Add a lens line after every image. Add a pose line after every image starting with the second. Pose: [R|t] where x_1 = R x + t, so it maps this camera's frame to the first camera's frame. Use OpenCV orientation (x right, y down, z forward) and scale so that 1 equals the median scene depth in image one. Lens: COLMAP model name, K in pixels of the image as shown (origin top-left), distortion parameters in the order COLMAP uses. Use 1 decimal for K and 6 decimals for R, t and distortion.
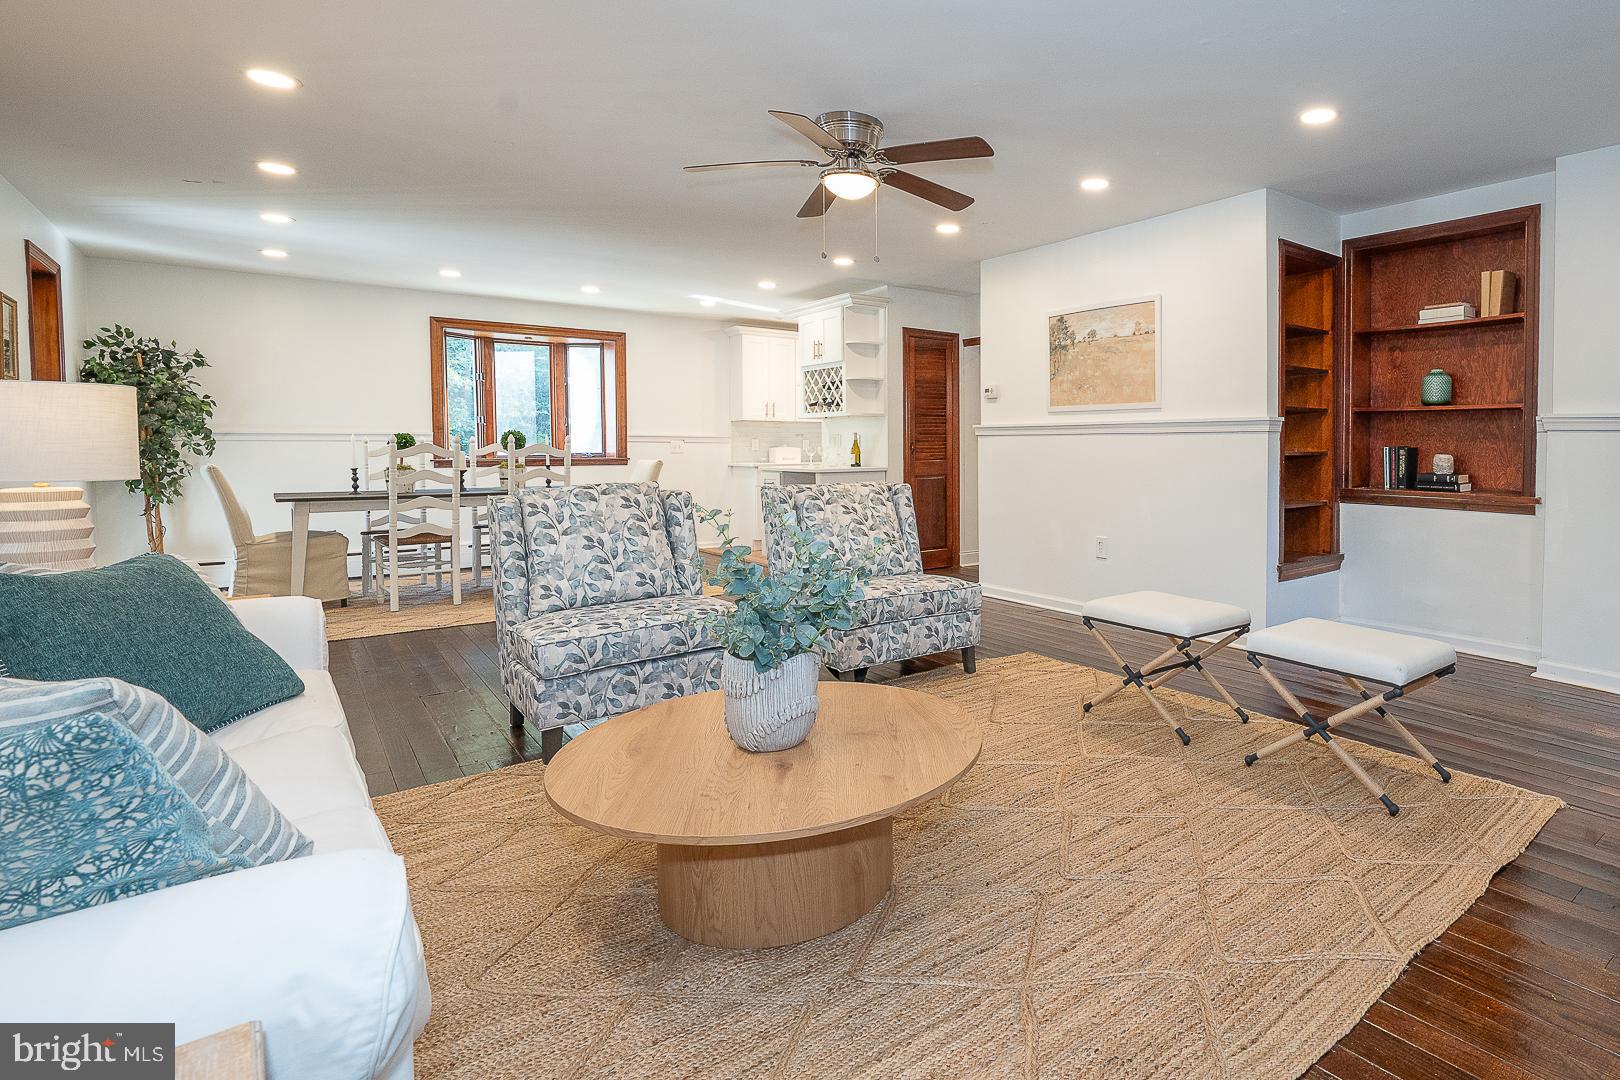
lens RADIAL K [[625.5, 0, 811.4], [0, 625.5, 461.2], [0, 0, 1]] dist [-0.000609, -0.000090]
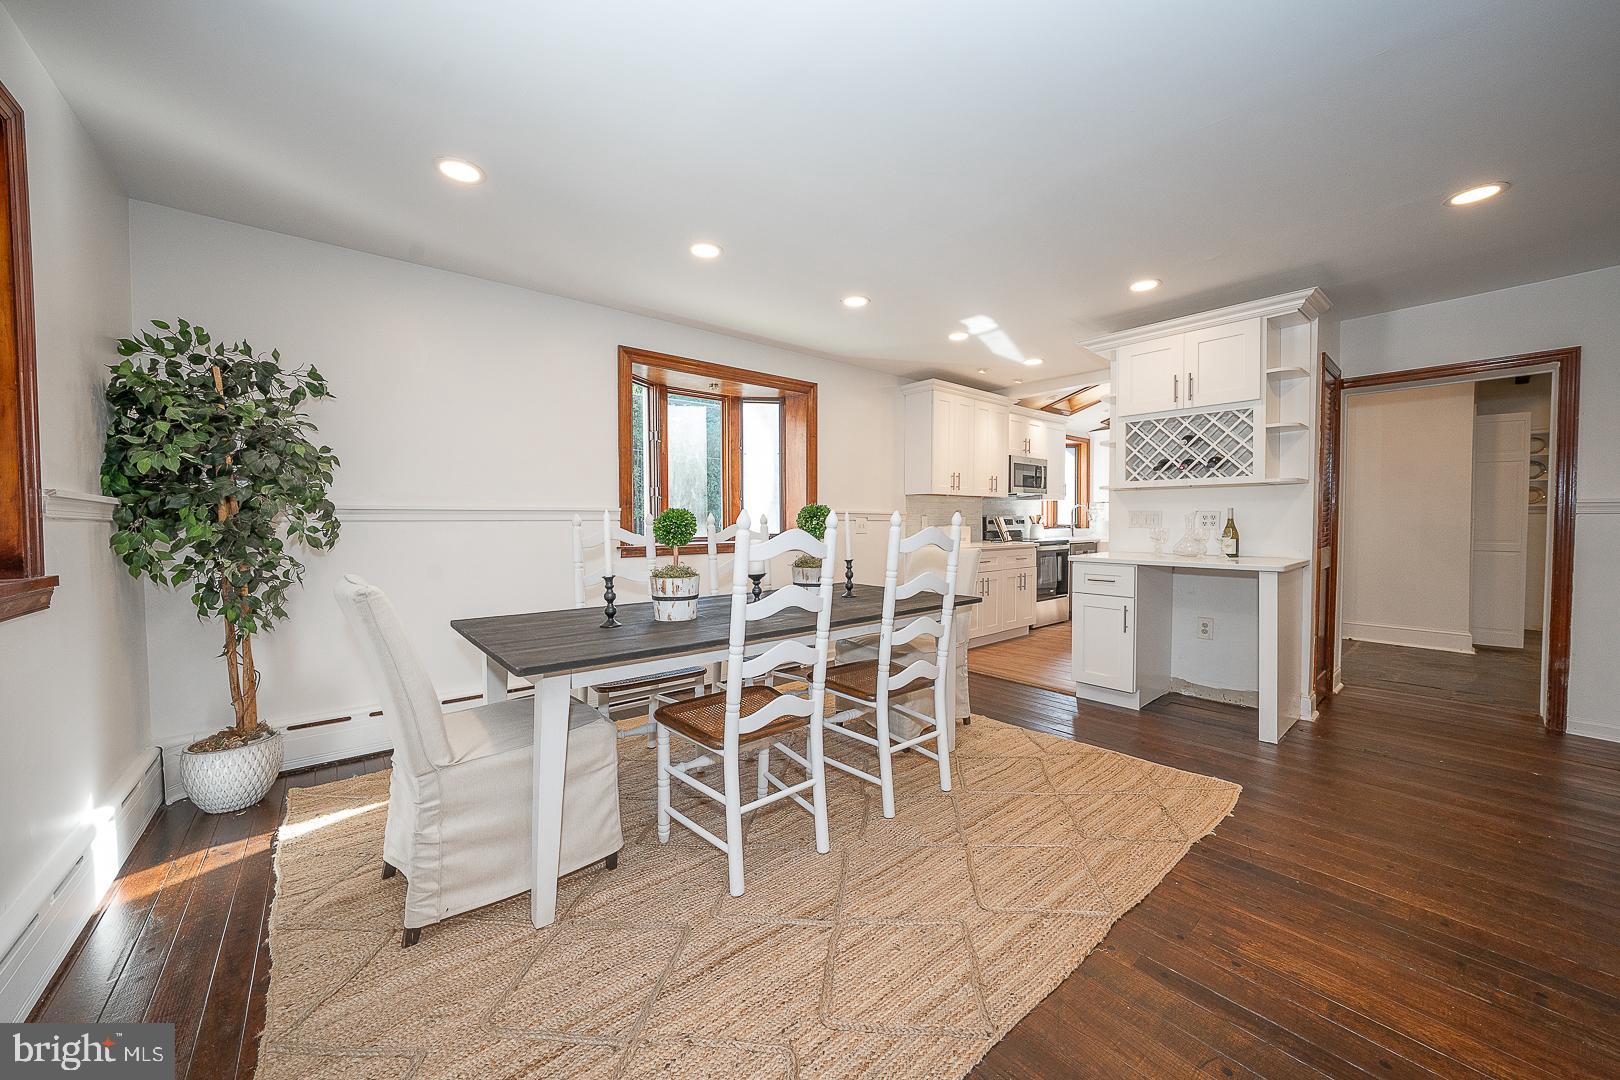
lens RADIAL K [[580.1, 0, 812.7], [0, 580.1, 533.2], [0, 0, 1]] dist [-0.010447, 0.000135]
pose [[0.999334, -0.000380, -0.036494, -0.501693], [0.000180, 0.999985, -0.005464, -0.019978], [0.036496, 0.005454, 0.999319, 0.485853]]
